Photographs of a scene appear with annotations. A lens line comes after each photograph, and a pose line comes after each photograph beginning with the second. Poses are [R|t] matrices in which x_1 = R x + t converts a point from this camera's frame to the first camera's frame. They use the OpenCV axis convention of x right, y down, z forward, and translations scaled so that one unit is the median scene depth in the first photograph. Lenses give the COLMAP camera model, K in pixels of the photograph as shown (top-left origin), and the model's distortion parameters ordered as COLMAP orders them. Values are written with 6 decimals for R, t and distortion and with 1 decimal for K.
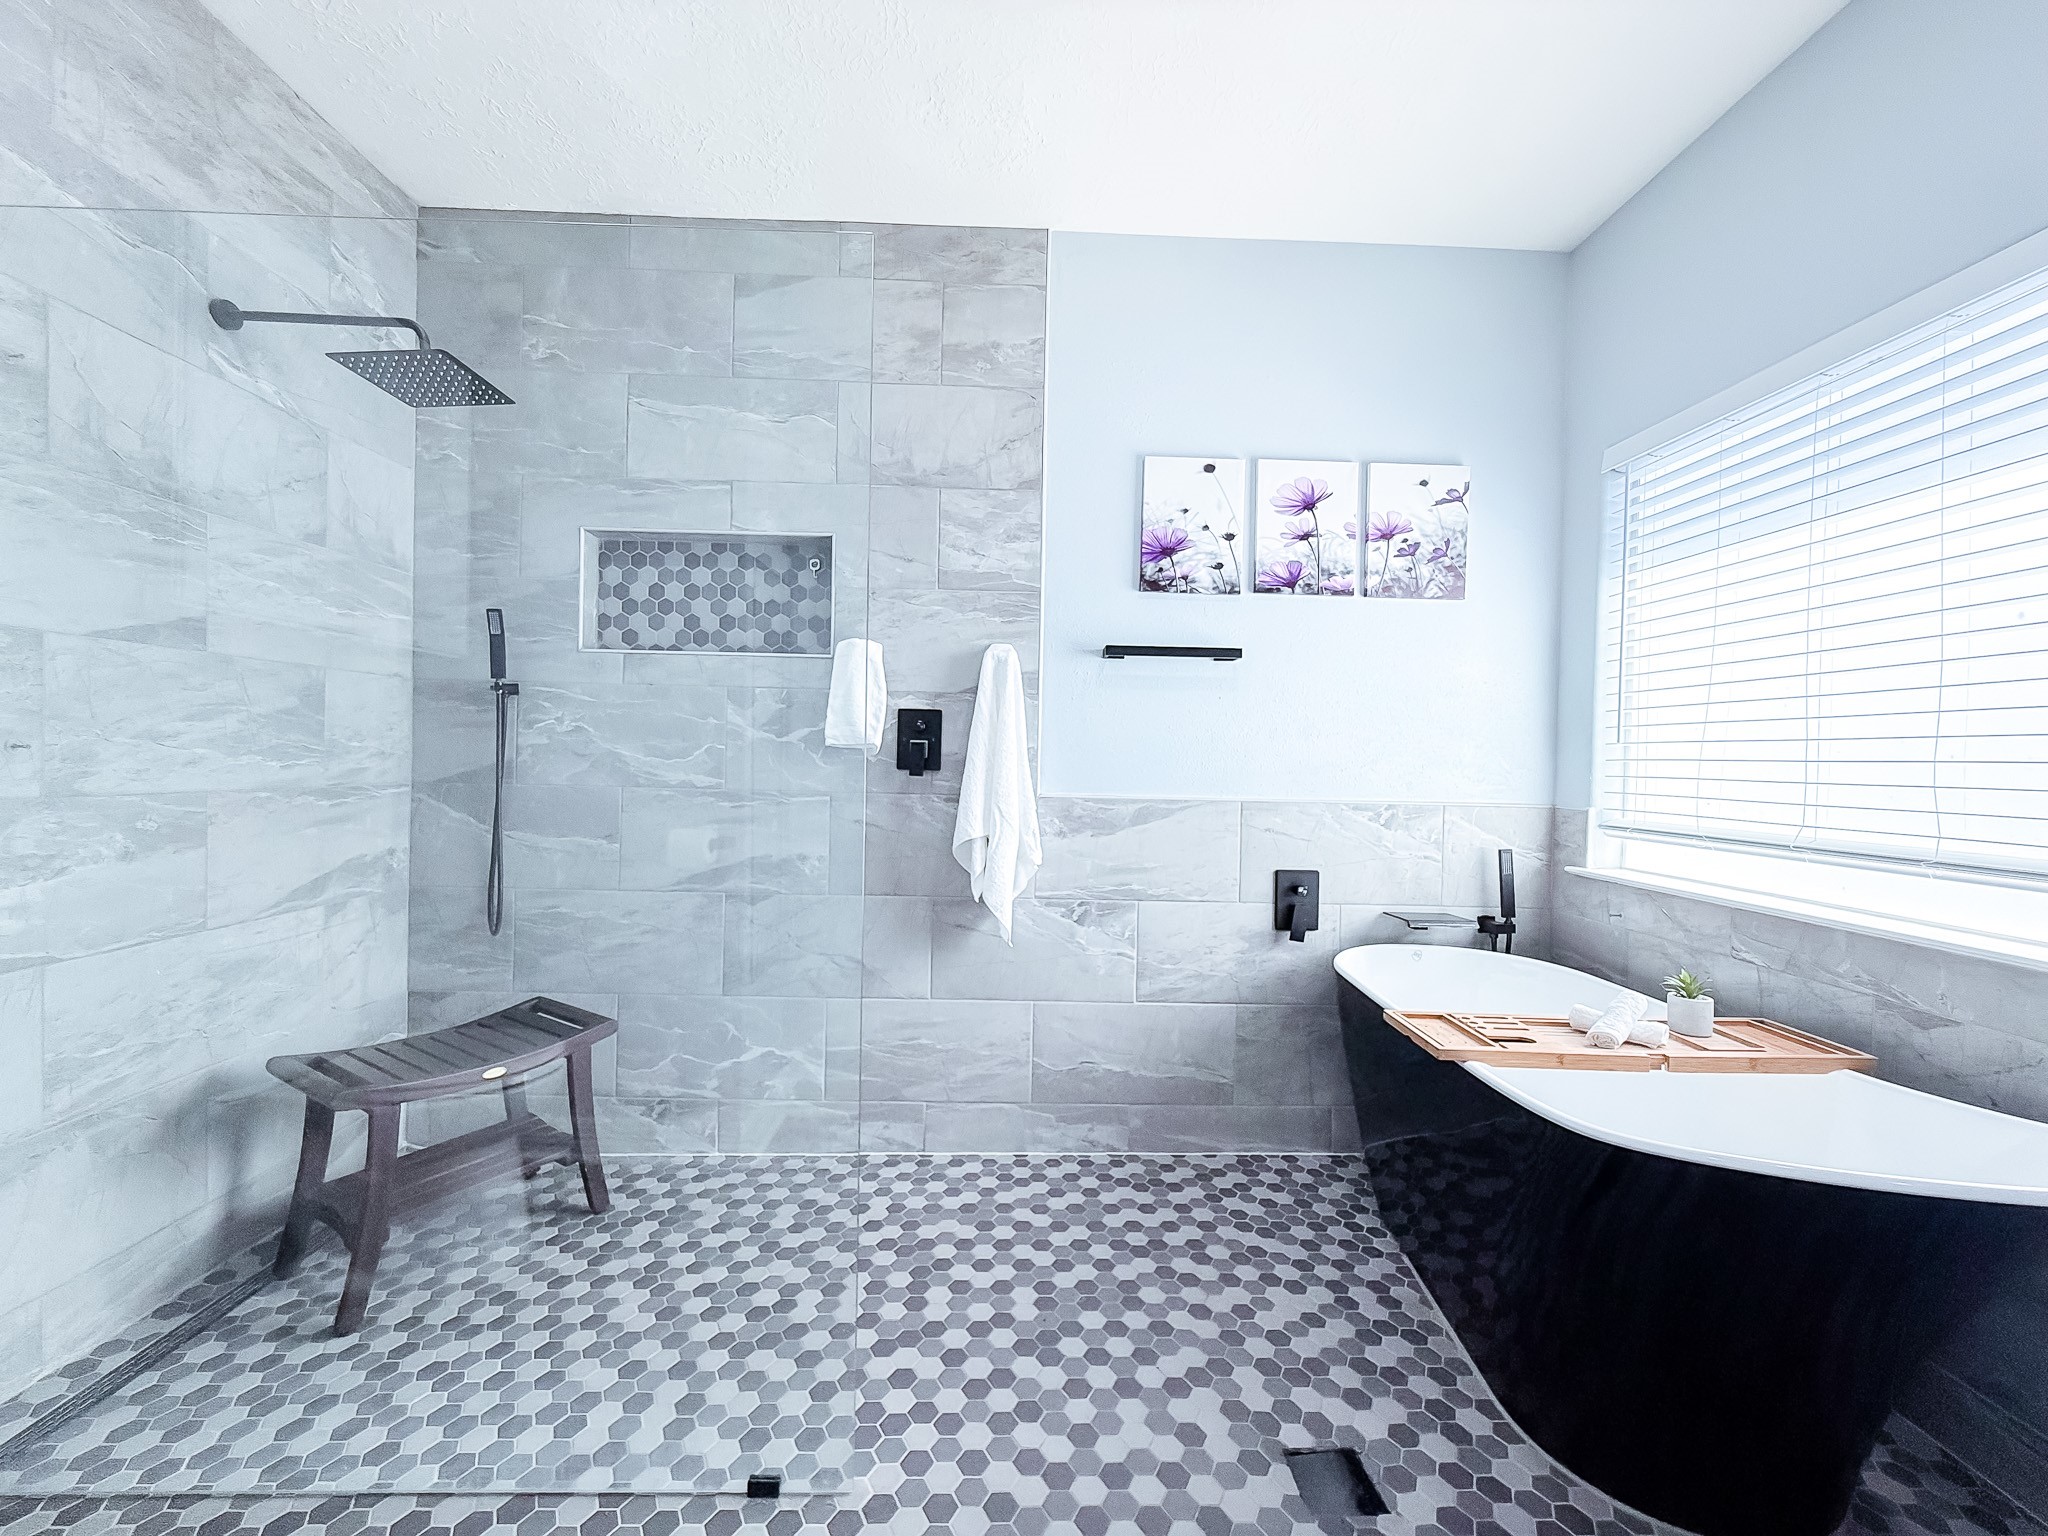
lens RADIAL K [[815.3, 0, 1022.7], [0, 815.3, 769.2], [0, 0, 1]] dist [-0.002138, 0.000105]
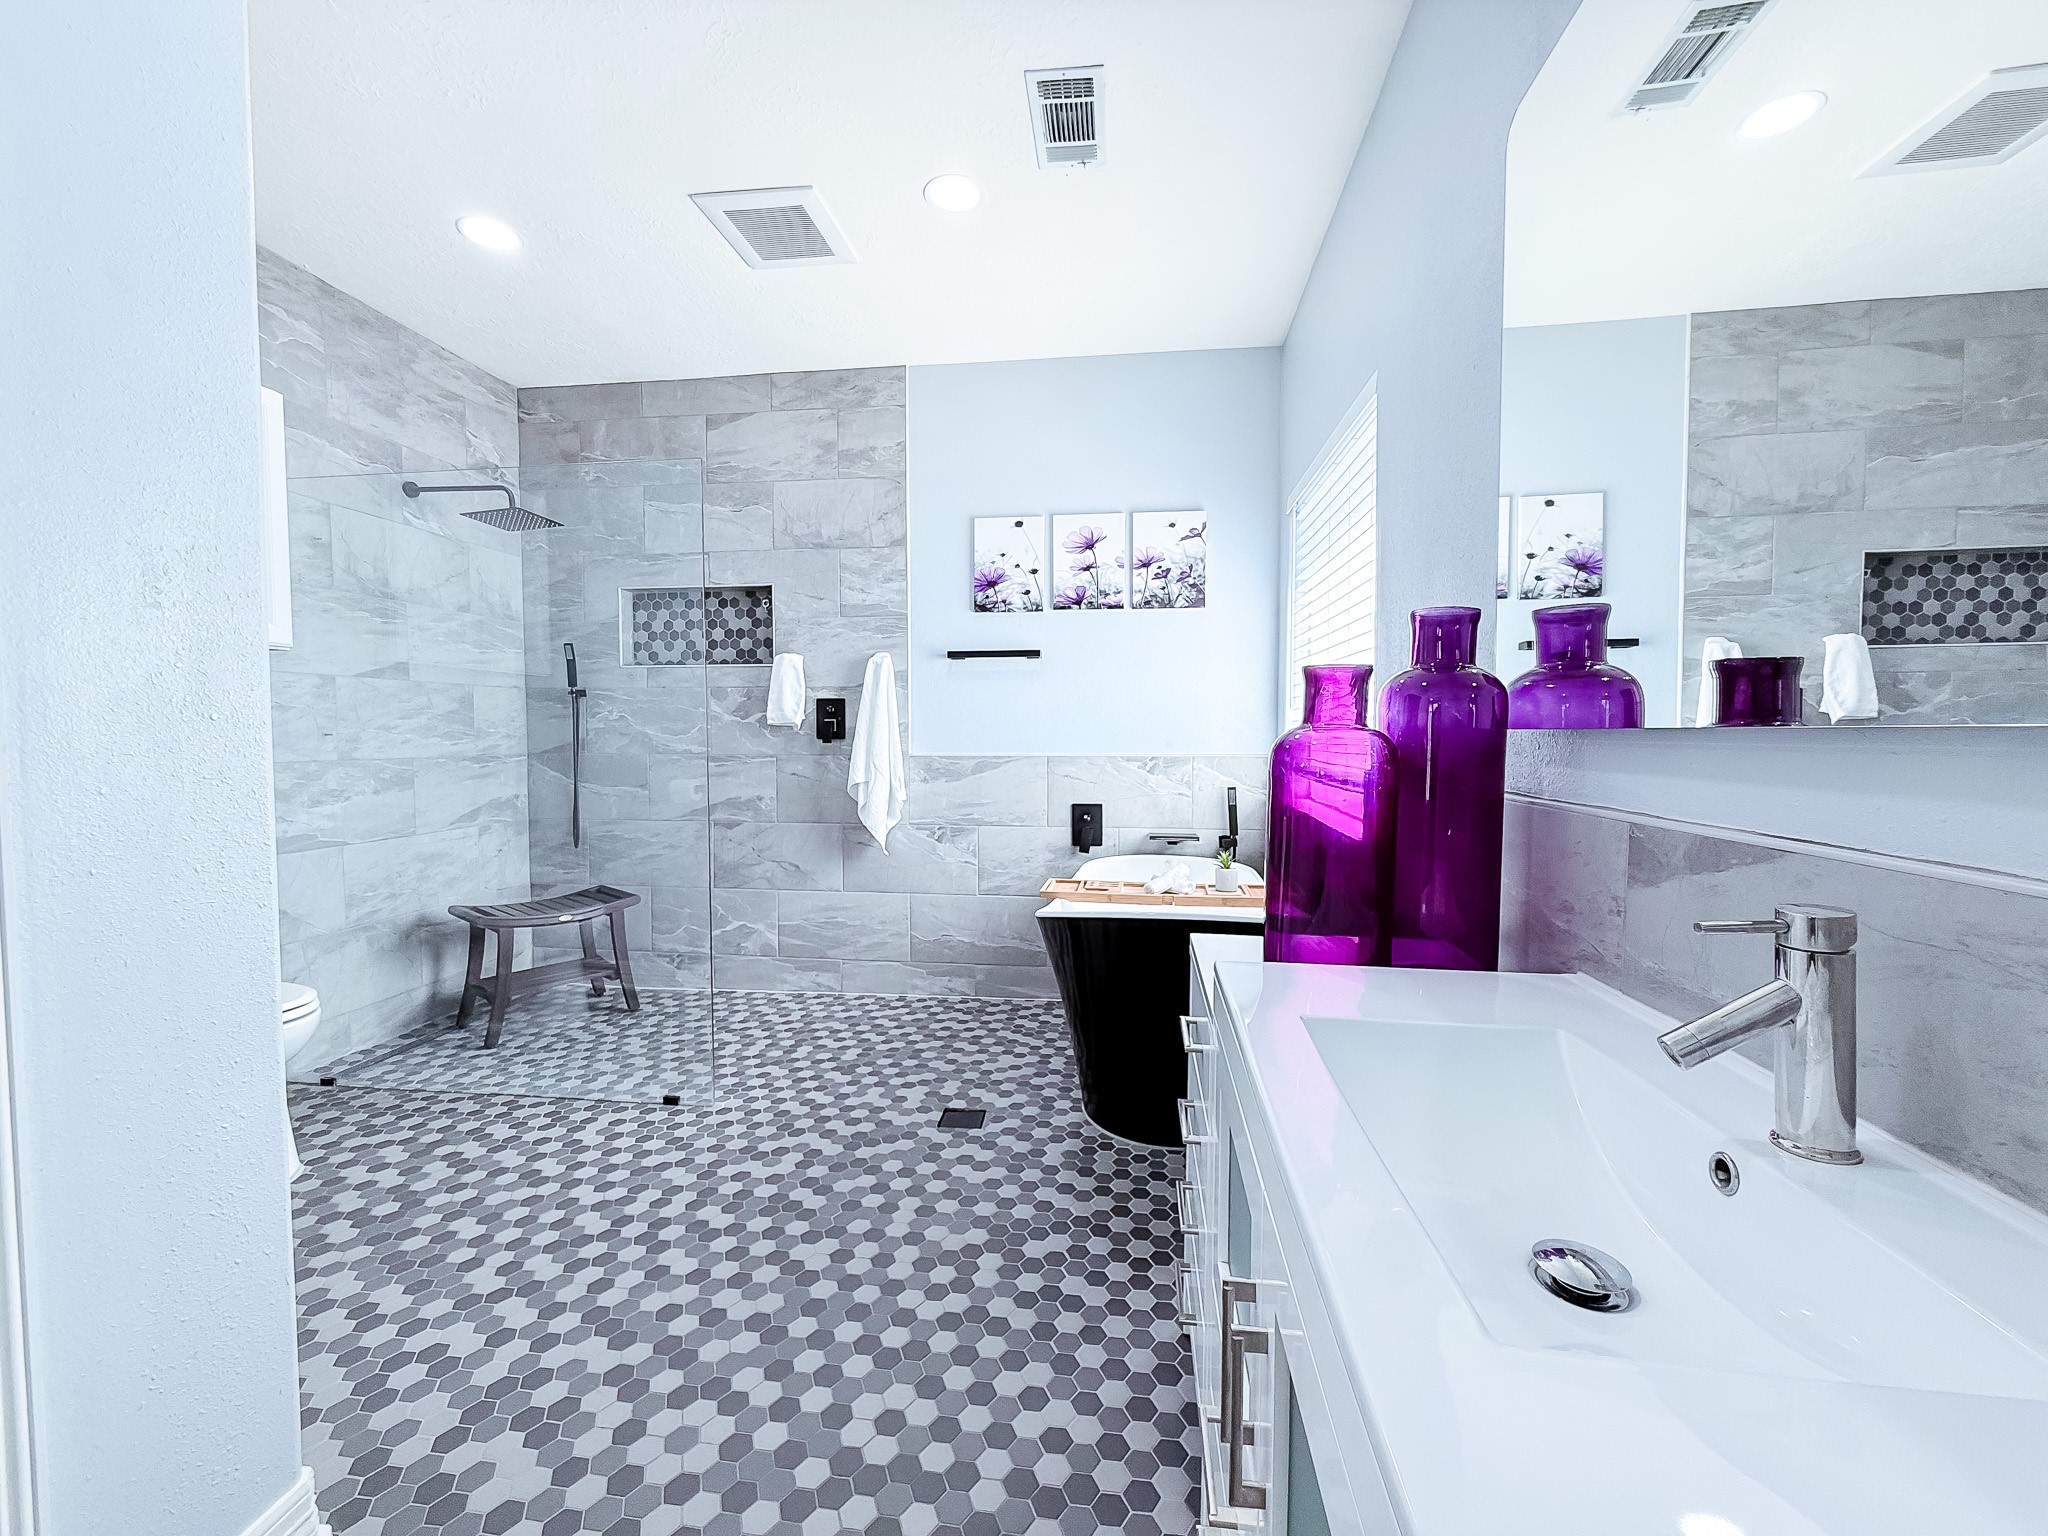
lens RADIAL K [[815.3, 0, 1024.9], [0, 815.3, 768.8], [0, 0, 1]] dist [-0.002138, 0.000105]
pose [[0.988416, -0.015538, -0.150969, 0.468298], [0.020151, 0.999374, 0.029071, 0.019876], [0.150423, -0.031776, 0.988111, -0.445631]]
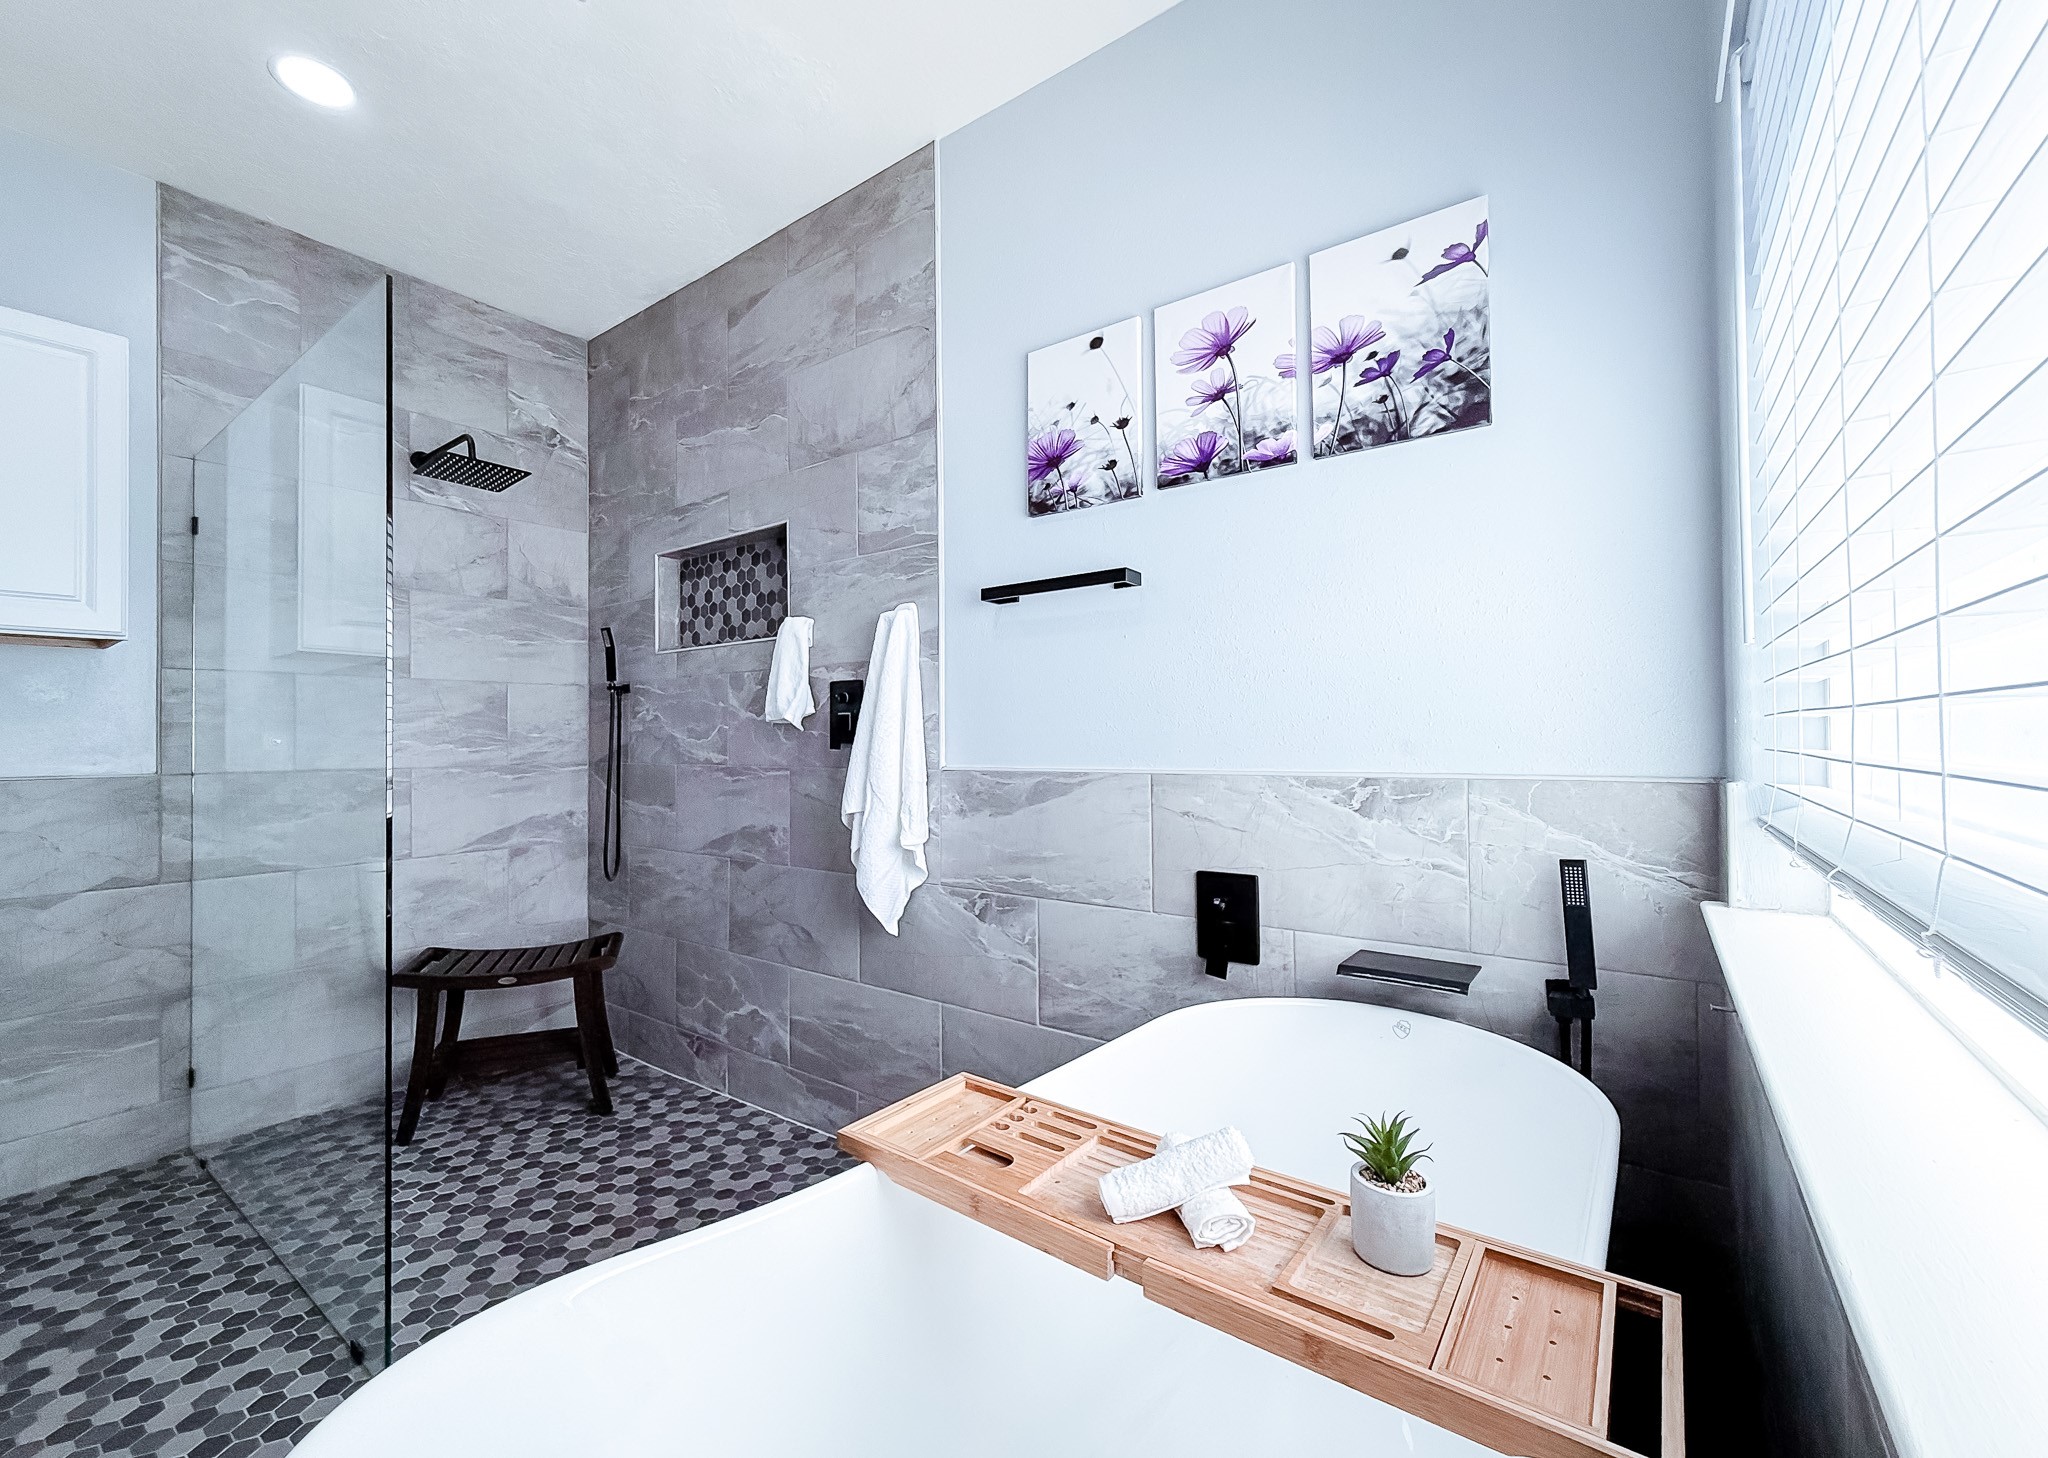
lens RADIAL K [[842.4, 0, 994.5], [0, 842.4, 727.0], [0, 0, 1]] dist [0.000003, -0.000537]
pose [[0.784035, -0.039096, -0.619485, 0.661864], [0.019877, 0.999084, -0.037895, 0.024642], [0.620399, 0.017397, 0.784094, 0.333102]]
